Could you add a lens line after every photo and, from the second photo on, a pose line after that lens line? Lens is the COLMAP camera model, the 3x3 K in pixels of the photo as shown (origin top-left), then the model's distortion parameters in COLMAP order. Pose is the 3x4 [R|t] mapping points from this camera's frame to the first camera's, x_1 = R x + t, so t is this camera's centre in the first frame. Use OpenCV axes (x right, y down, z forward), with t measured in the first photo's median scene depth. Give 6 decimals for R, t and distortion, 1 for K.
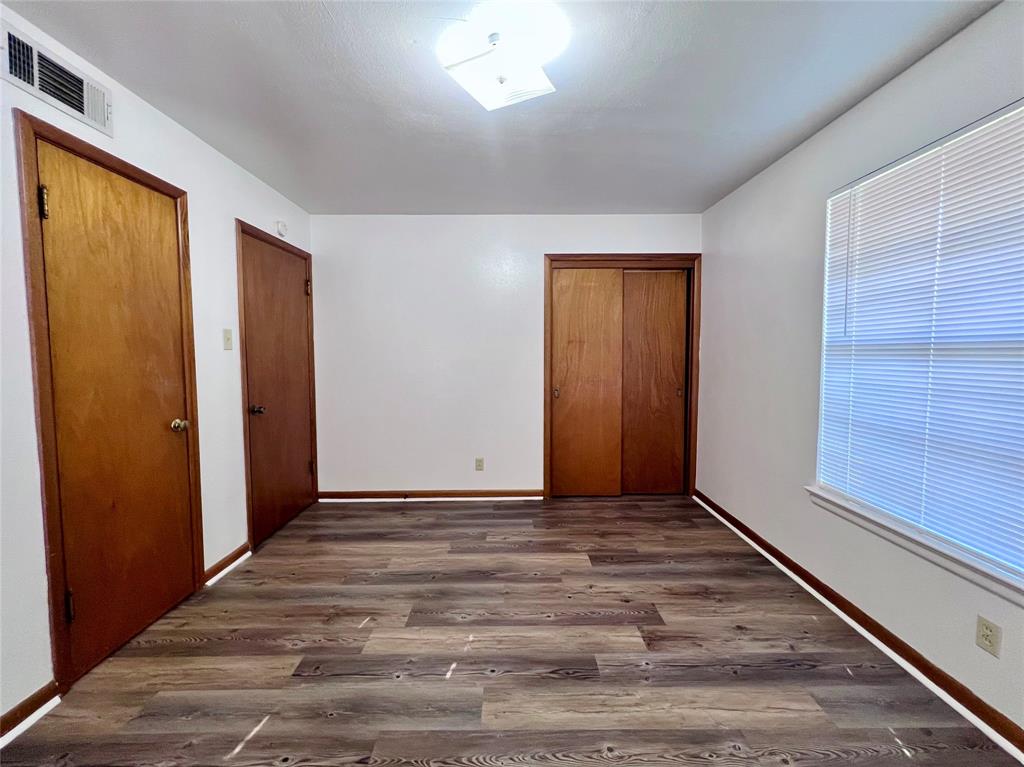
lens RADIAL K [[411.2, 0, 510.9], [0, 411.2, 382.2], [0, 0, 1]] dist [-0.010986, 0.003555]
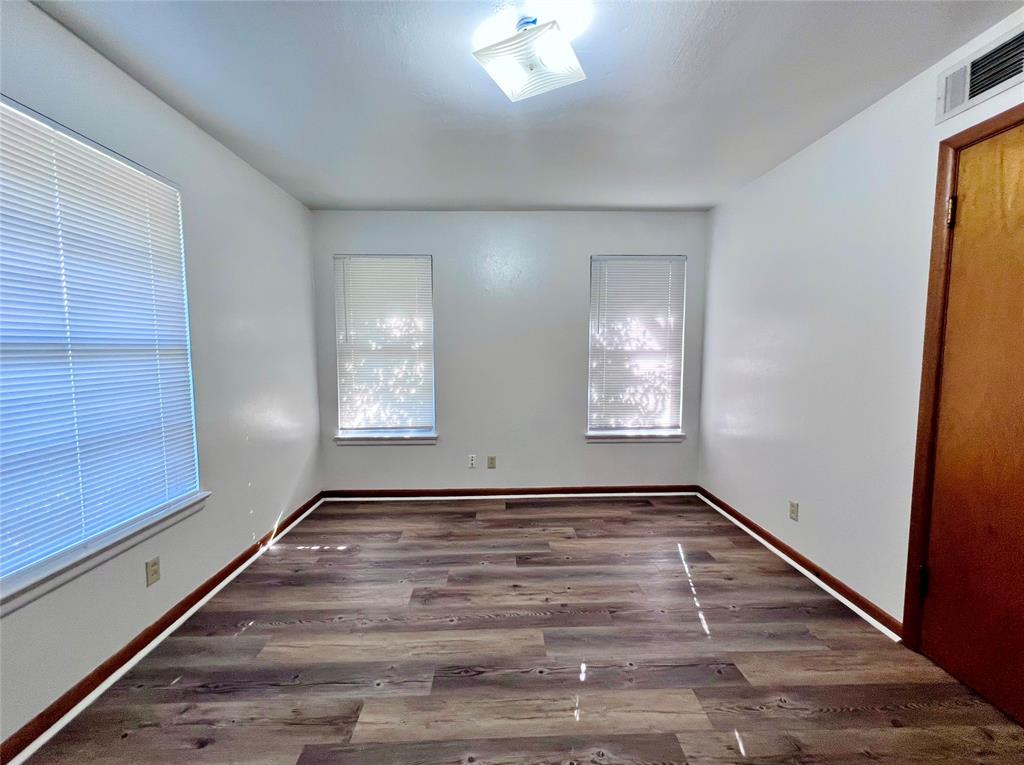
lens RADIAL K [[411.2, 0, 510.9], [0, 411.2, 381.2], [0, 0, 1]] dist [-0.010986, 0.003555]
pose [[-0.999504, 0.005913, -0.030940, 0.055438], [0.000961, 0.987489, 0.157687, -0.151209], [0.031485, 0.157579, -0.987004, 1.876239]]
